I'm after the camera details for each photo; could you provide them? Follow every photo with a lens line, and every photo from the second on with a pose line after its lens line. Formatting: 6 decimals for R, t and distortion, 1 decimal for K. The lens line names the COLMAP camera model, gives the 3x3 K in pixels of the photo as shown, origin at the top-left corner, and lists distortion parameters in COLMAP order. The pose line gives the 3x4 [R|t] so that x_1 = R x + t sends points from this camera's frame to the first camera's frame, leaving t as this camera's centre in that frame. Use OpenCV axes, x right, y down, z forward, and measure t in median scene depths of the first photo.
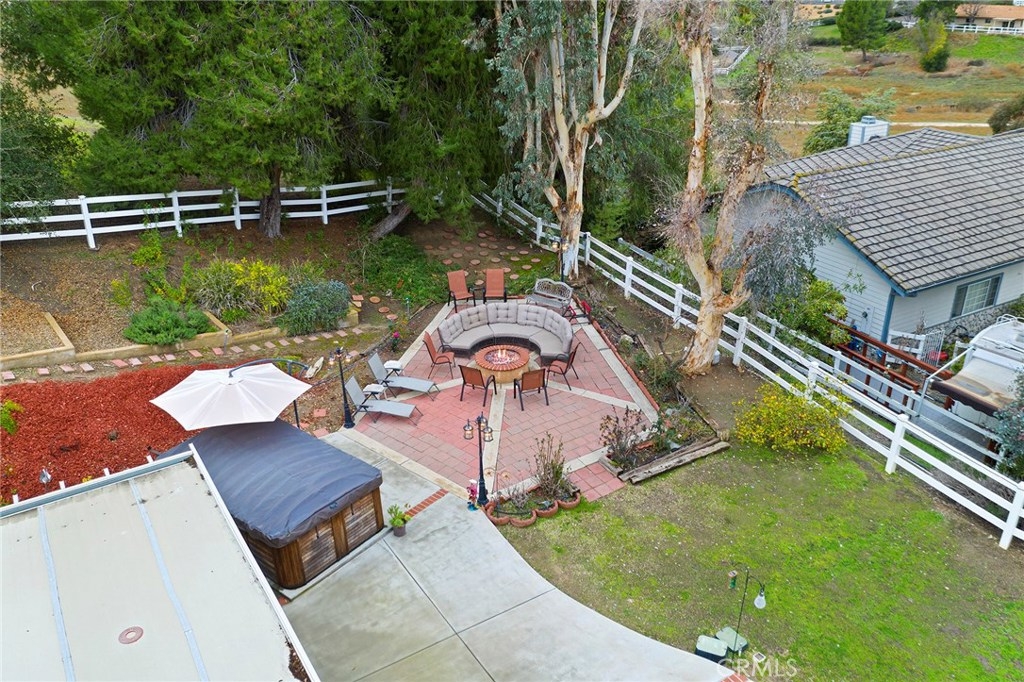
lens RADIAL K [[810.8, 0, 512.0], [0, 810.8, 341.0], [0, 0, 1]] dist [-0.009028, 0.002538]
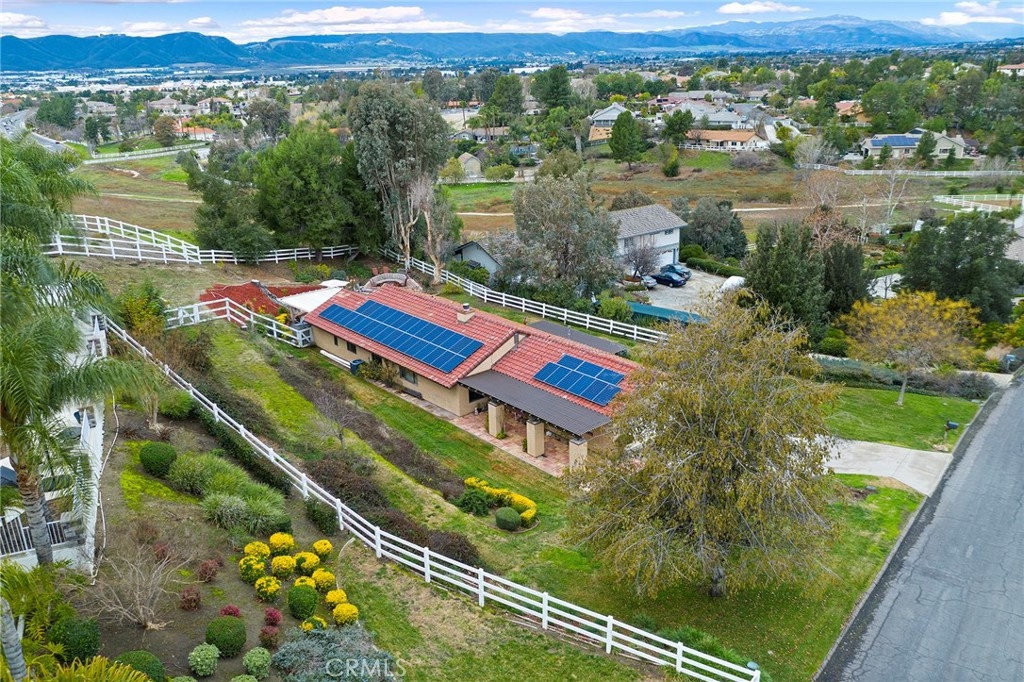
lens RADIAL K [[810.8, 0, 512.0], [0, 810.8, 341.0], [0, 0, 1]] dist [-0.009028, 0.002538]
pose [[0.987919, -0.053943, 0.145277, -0.007189], [0.069084, 0.992456, -0.101283, 0.647955], [-0.138717, 0.110096, 0.984193, -2.606755]]
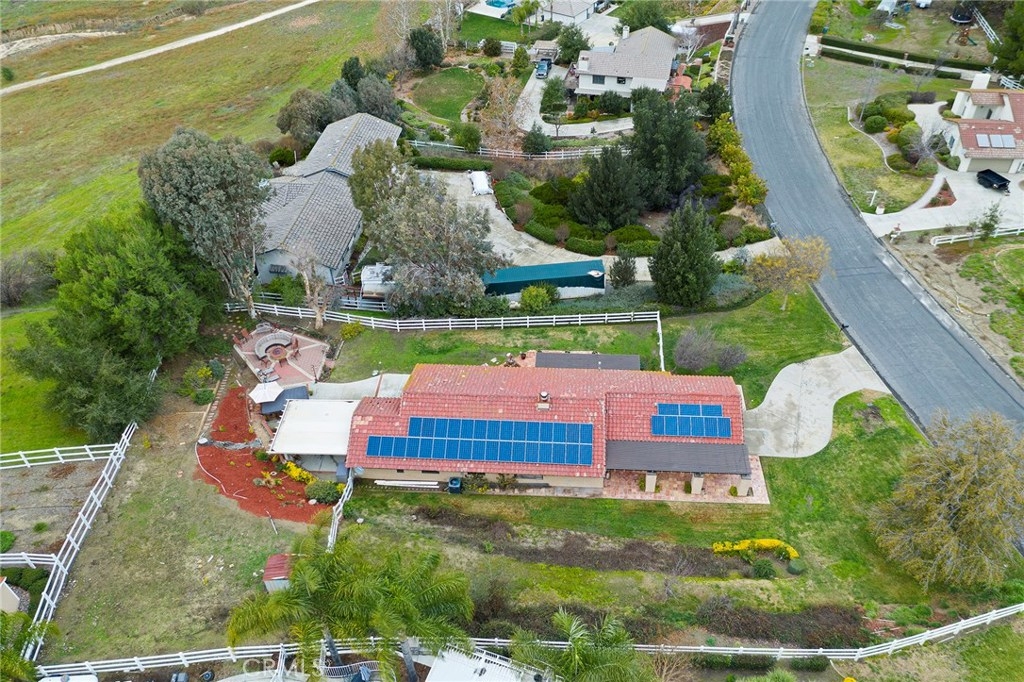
lens RADIAL K [[810.8, 0, 512.0], [0, 810.8, 341.0], [0, 0, 1]] dist [-0.009028, 0.002538]
pose [[0.592197, -0.537228, 0.600573, -1.354344], [0.358958, 0.843164, 0.400280, -0.962663], [-0.721423, -0.021464, 0.692162, -2.001459]]
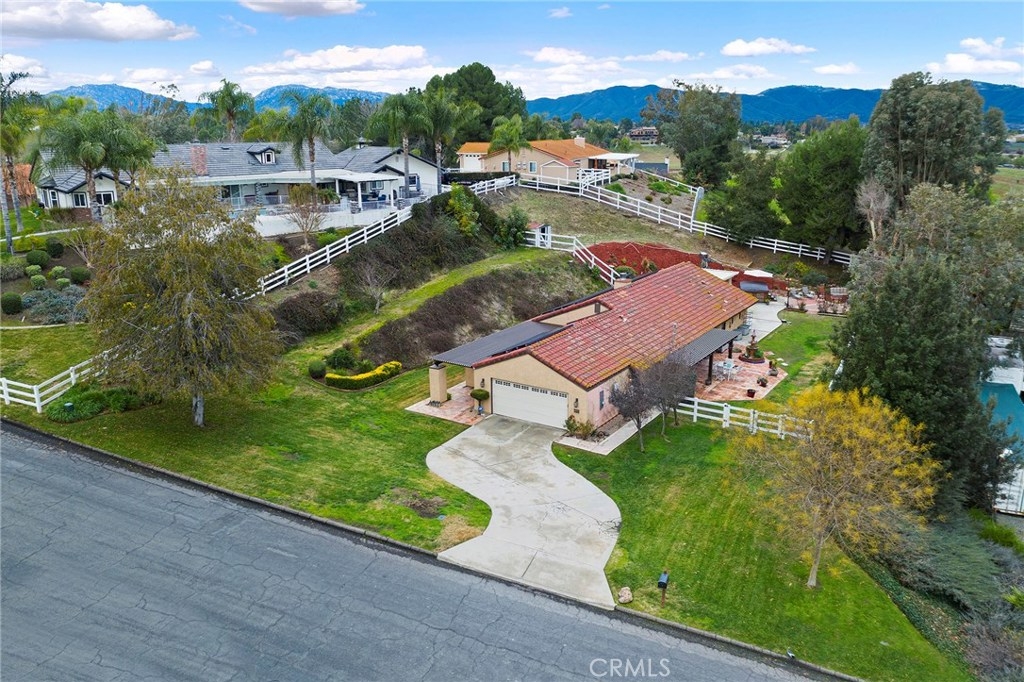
lens RADIAL K [[810.8, 0, 512.0], [0, 810.8, 341.0], [0, 0, 1]] dist [-0.009028, 0.002538]
pose [[0.418934, 0.260575, -0.869825, 2.212128], [-0.393840, 0.915286, 0.084508, 0.396637], [0.818159, 0.307169, 0.486069, -1.607316]]
